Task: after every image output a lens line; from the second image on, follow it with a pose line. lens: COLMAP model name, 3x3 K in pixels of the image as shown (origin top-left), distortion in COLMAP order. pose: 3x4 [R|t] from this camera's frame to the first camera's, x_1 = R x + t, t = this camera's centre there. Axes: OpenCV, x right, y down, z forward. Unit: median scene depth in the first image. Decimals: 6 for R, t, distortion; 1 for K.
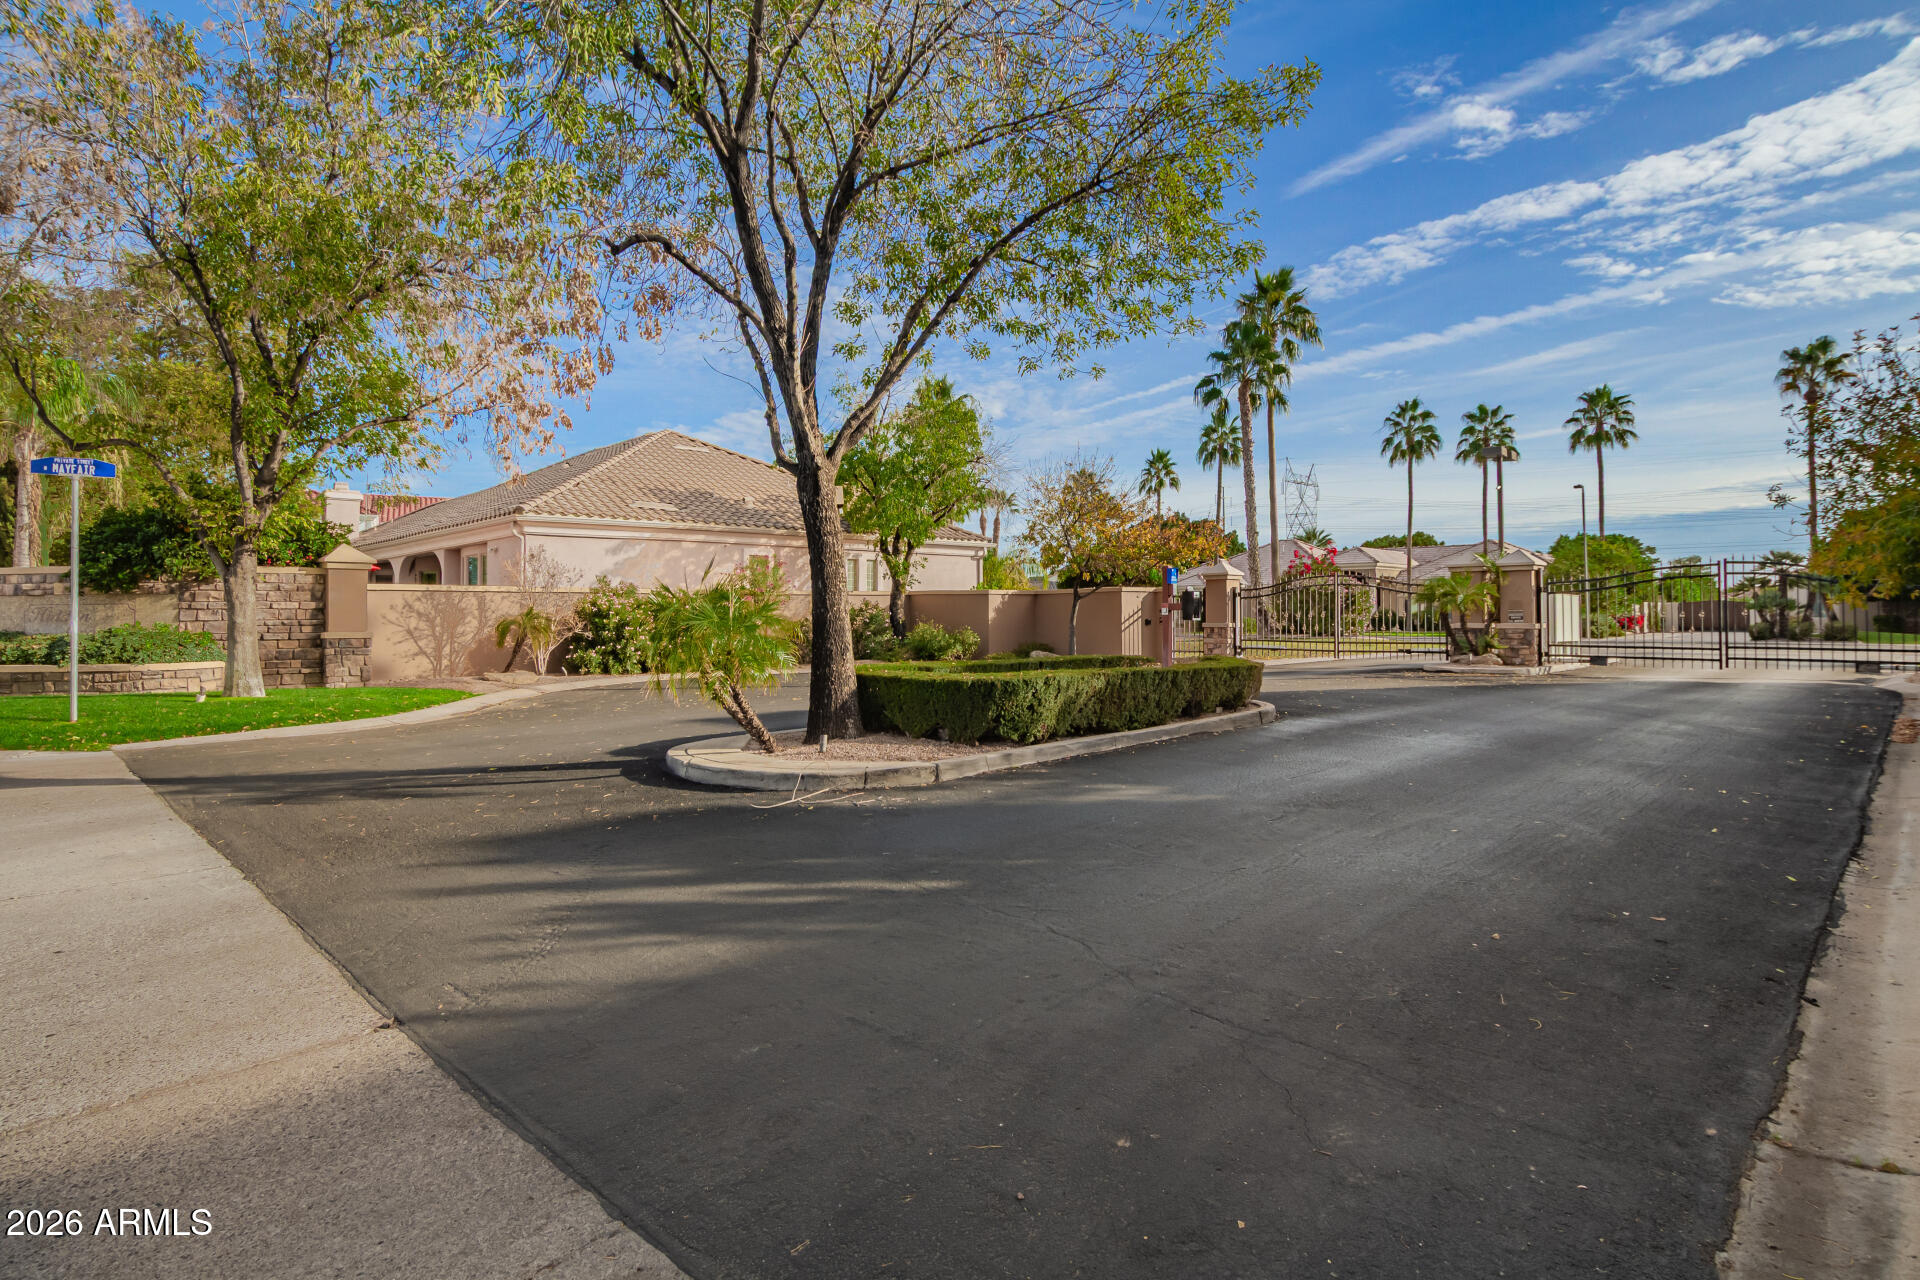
lens RADIAL K [[992.9, 0, 960.0], [0, 992.9, 640.0], [0, 0, 1]] dist [0.027627, 0.001668]
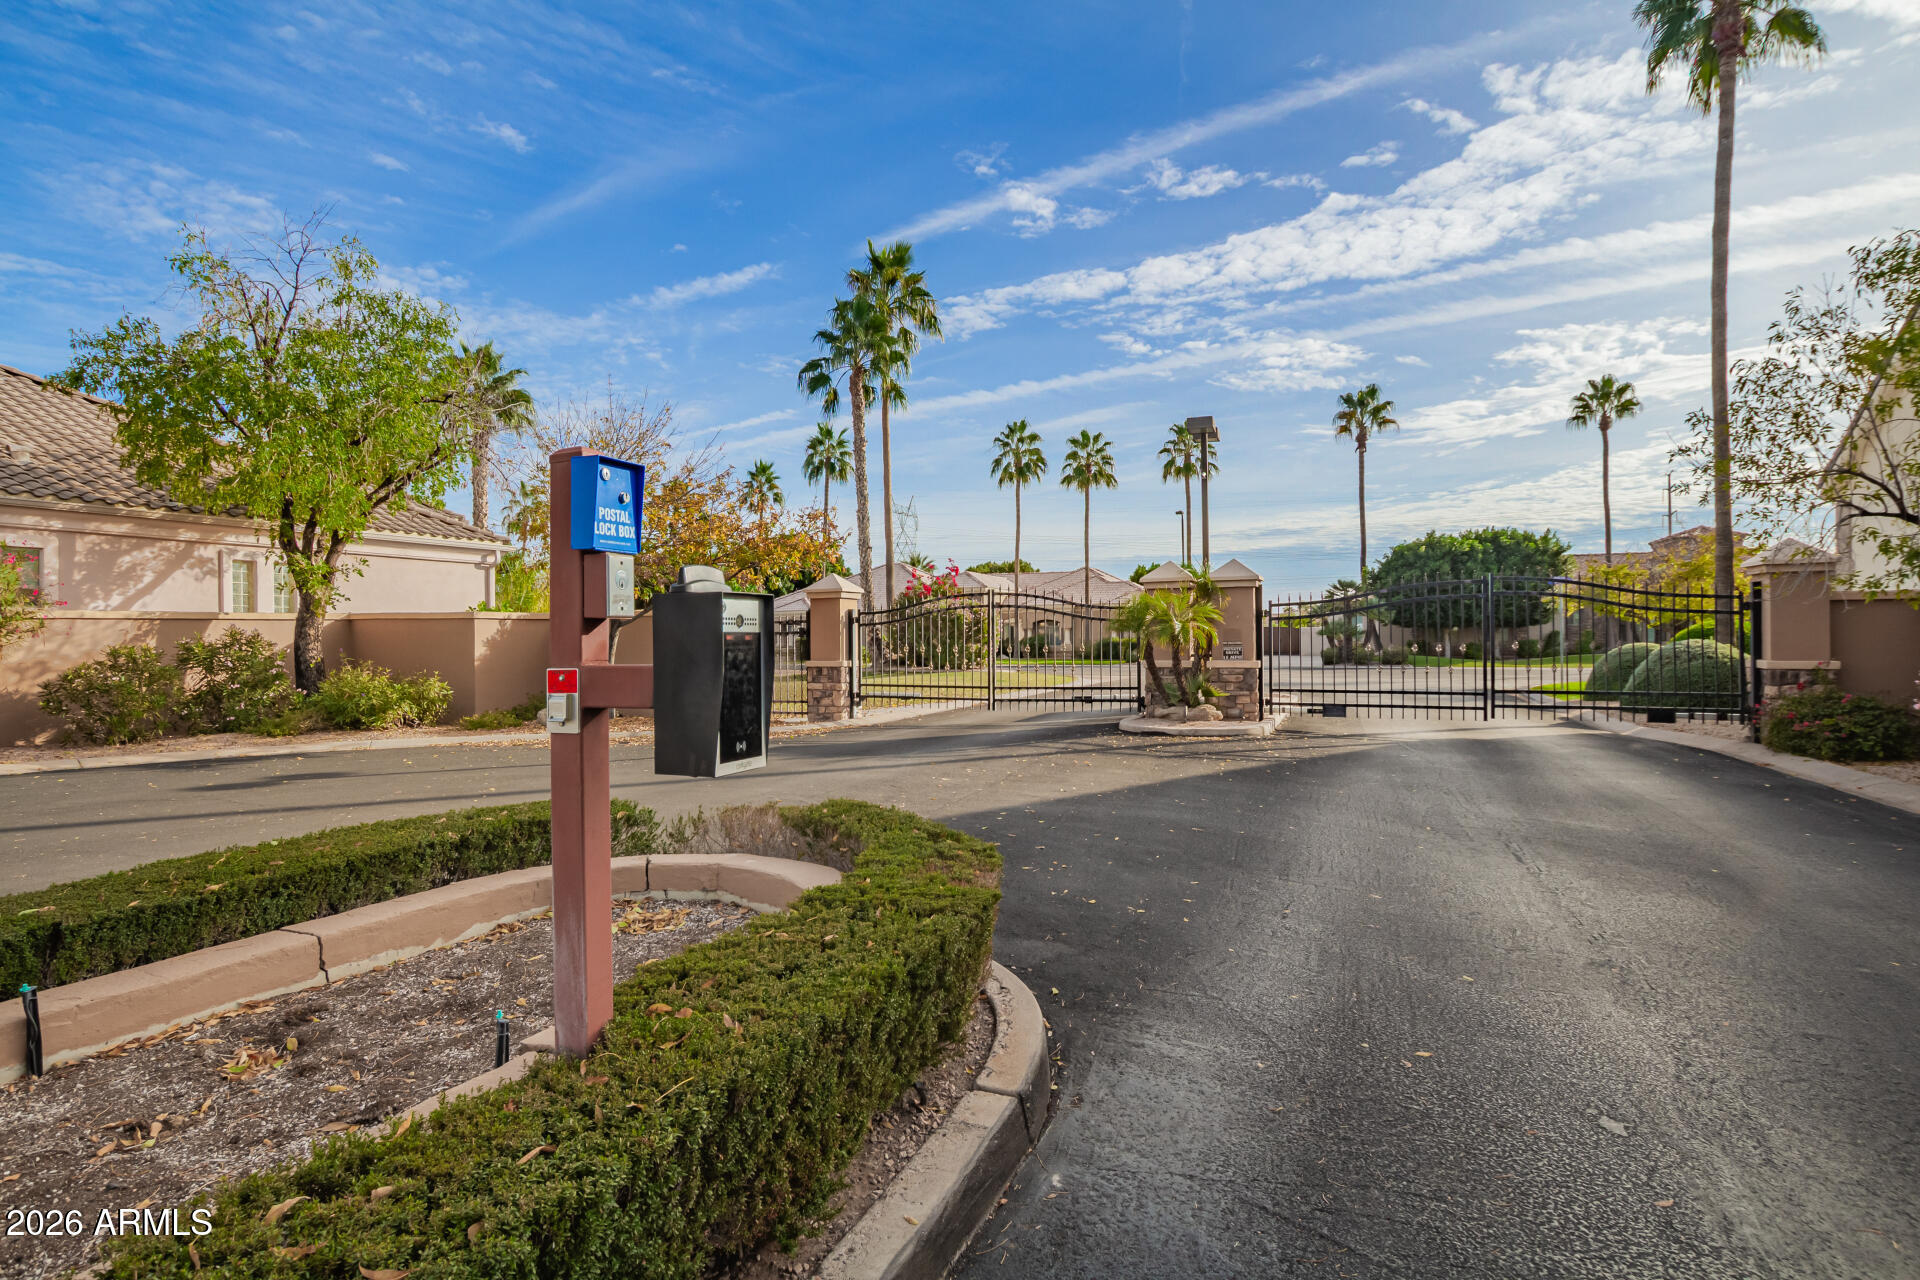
lens RADIAL K [[912.9, 0, 960.0], [0, 912.9, 640.0], [0, 0, 1]] dist [0.002094, -0.000210]
pose [[0.912424, -0.006931, 0.409188, 0.034639], [0.017150, 0.999626, -0.021310, -0.009320], [-0.408887, 0.026461, 0.912201, 0.194152]]
